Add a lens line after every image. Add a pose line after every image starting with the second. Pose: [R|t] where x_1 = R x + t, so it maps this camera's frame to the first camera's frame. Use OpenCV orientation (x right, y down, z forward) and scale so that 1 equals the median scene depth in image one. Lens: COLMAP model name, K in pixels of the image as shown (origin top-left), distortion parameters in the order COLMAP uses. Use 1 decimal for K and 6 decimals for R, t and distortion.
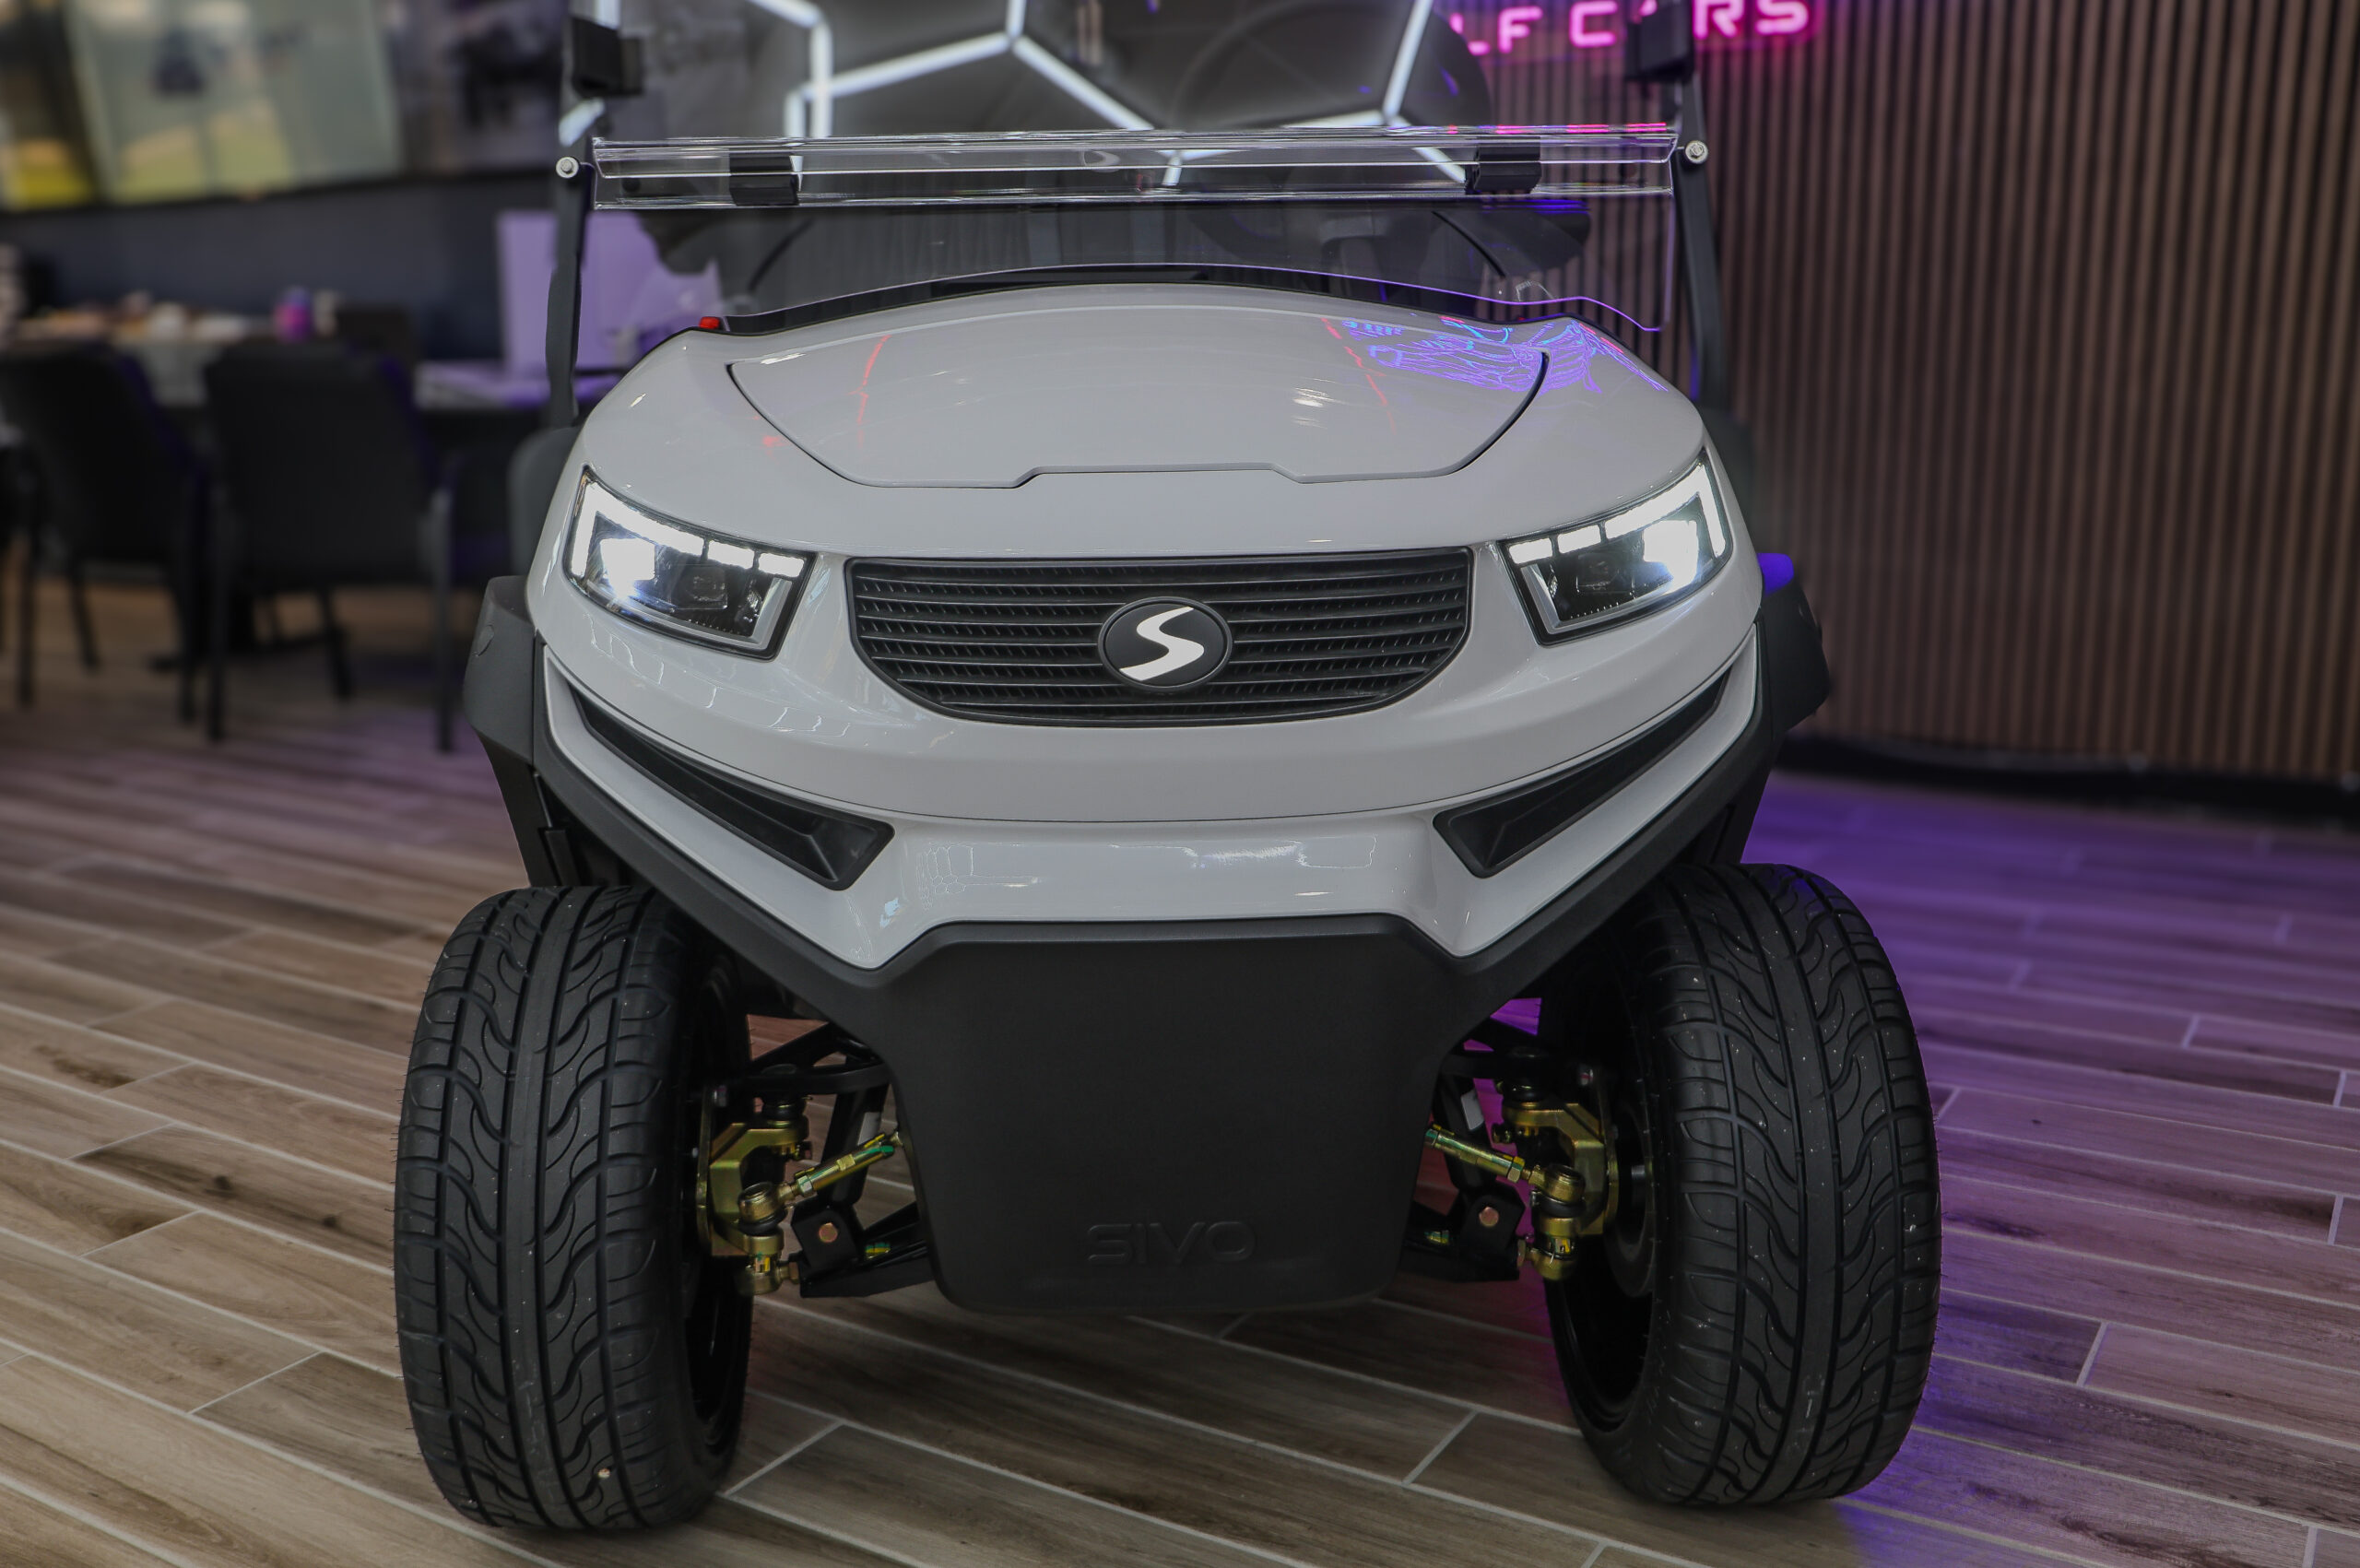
lens RADIAL K [[2164.7, 0, 1175.2], [0, 2164.7, 779.0], [0, 0, 1]] dist [-0.029843, 0.000000]
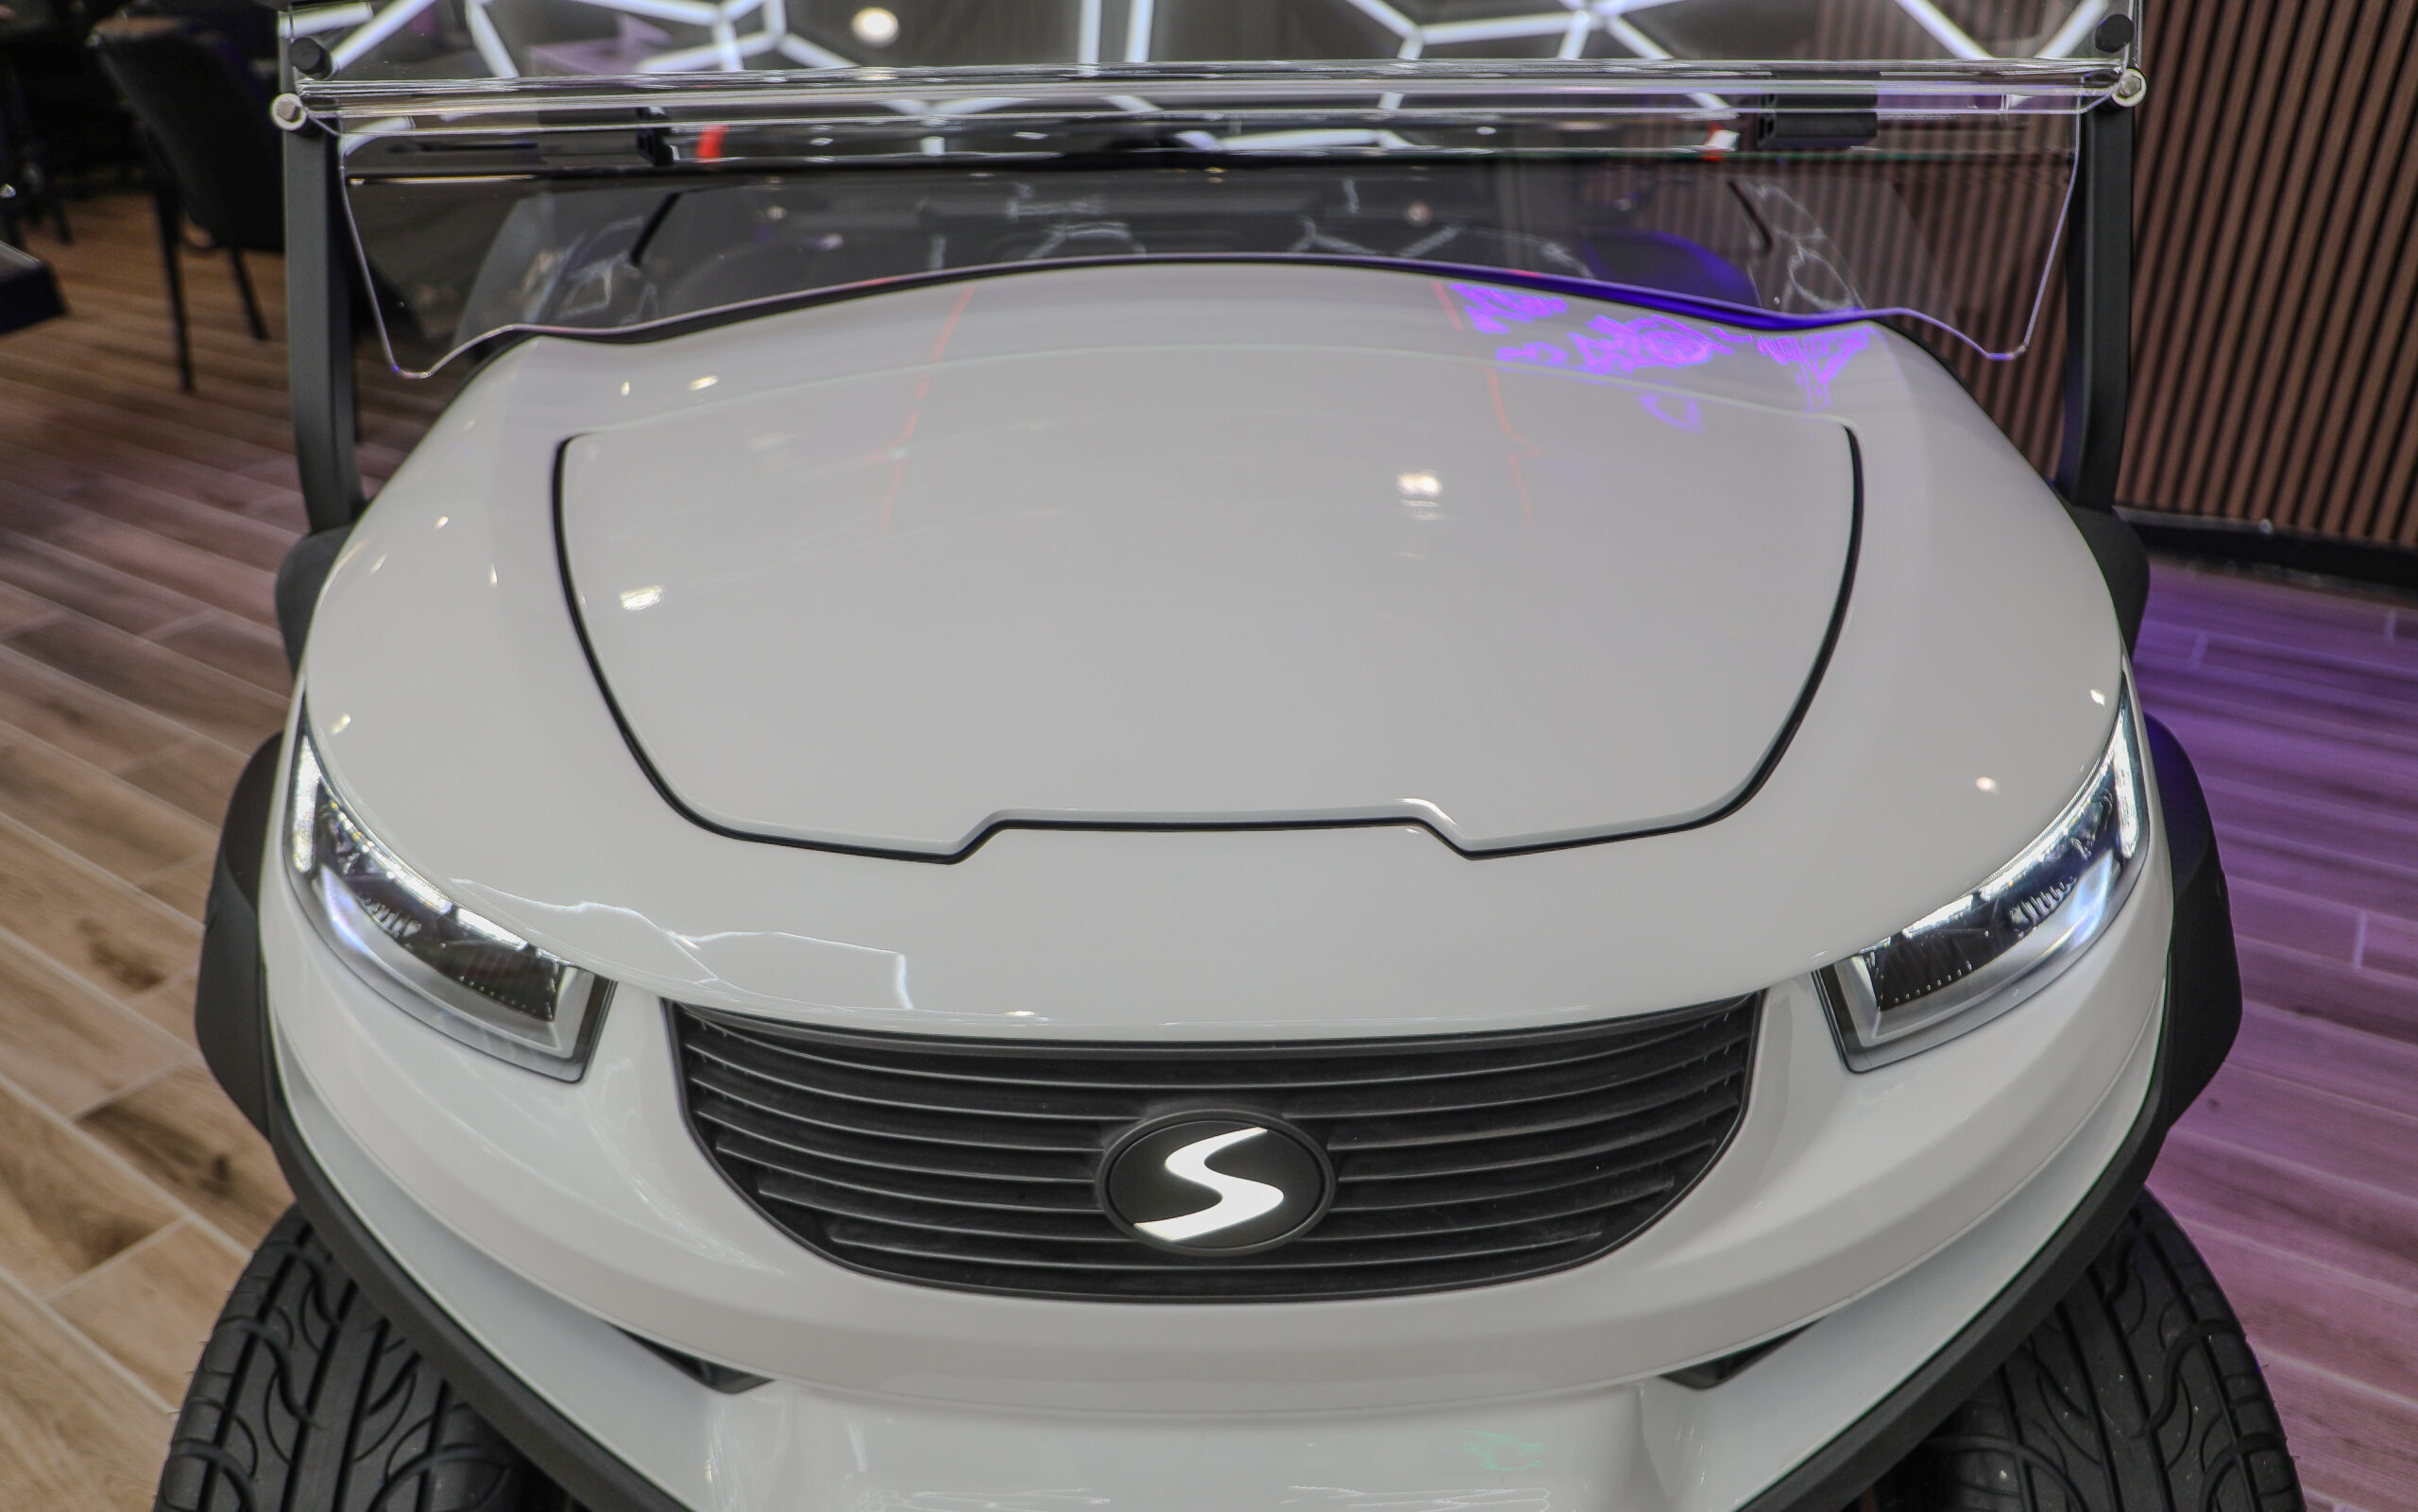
lens RADIAL K [[1720.1, 0, 1225.5], [0, 1720.1, 775.2], [0, 0, 1]] dist [-0.047499, 0.017104]
pose [[0.999126, 0.023949, -0.034257, 0.010159], [-0.013760, 0.962352, 0.271457, -0.265983], [0.039468, -0.270749, 0.961841, 0.553386]]
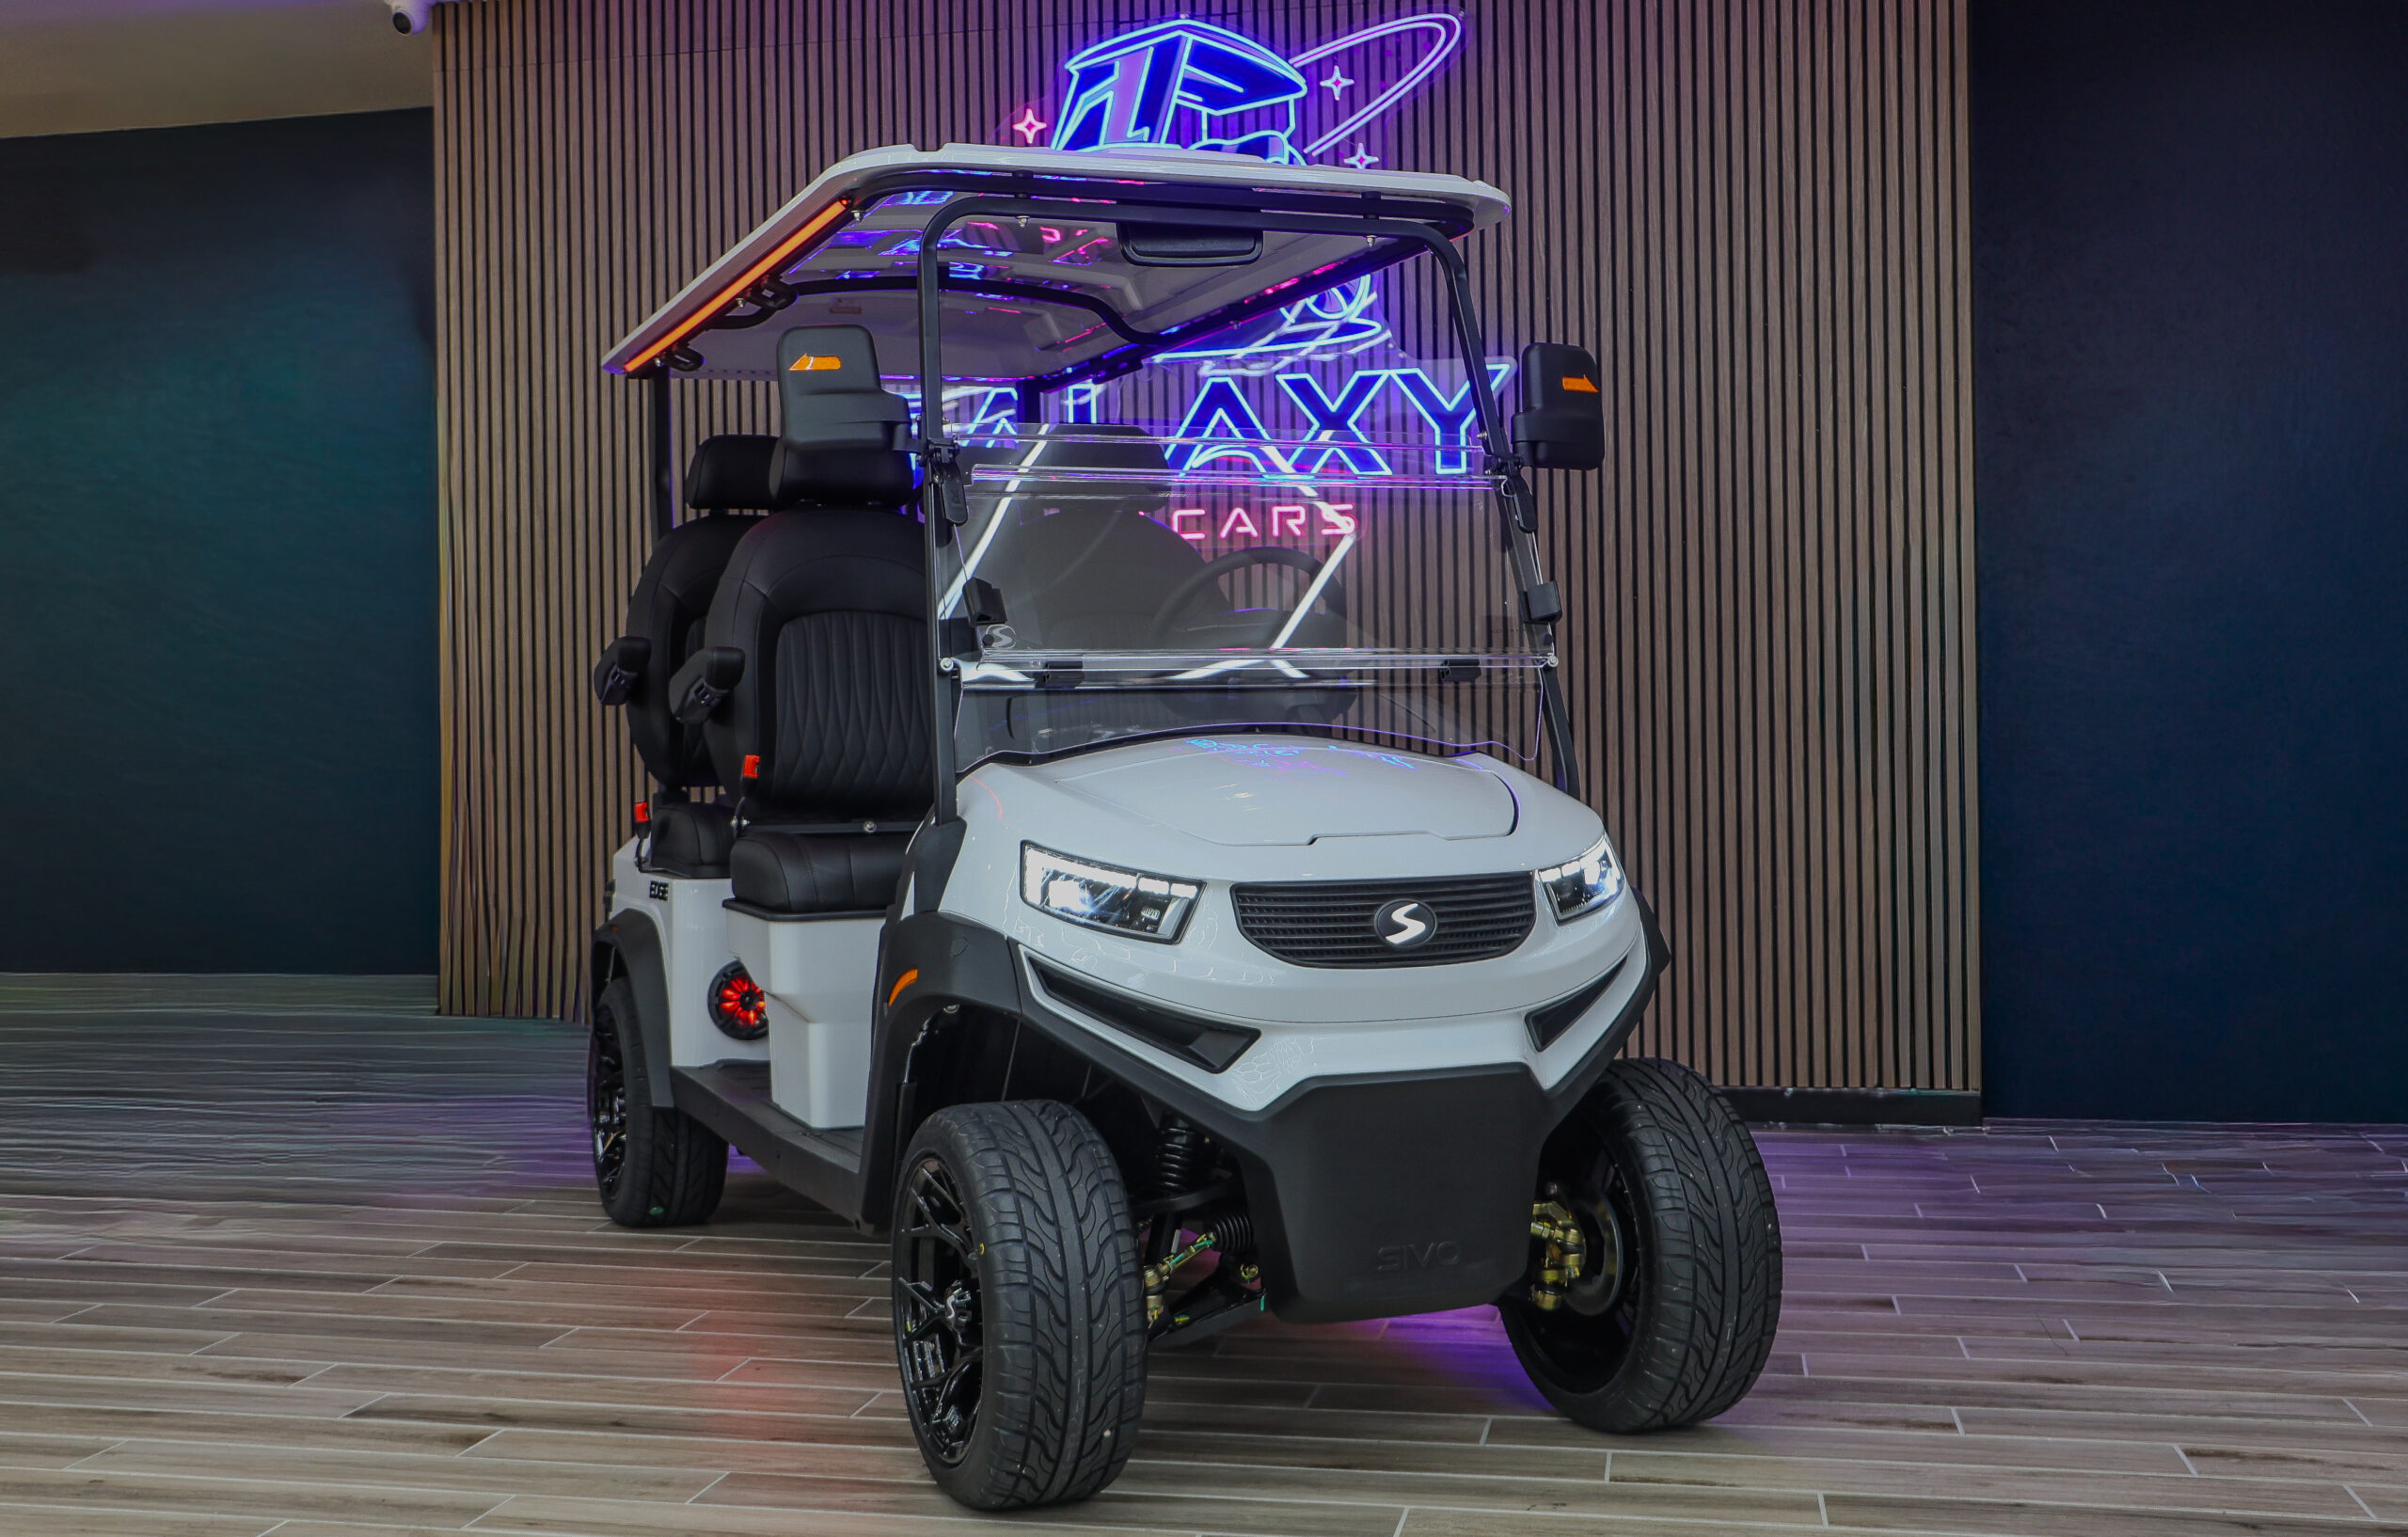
lens RADIAL K [[2477.9, 0, 1187.1], [0, 2477.9, 773.9], [0, 0, 1]] dist [0.005264, 0.000000]
pose [[0.941553, -0.007613, 0.336779, -0.844718], [0.074664, 0.979595, -0.186600, 0.184369], [-0.328486, 0.200839, 0.922909, -0.888882]]
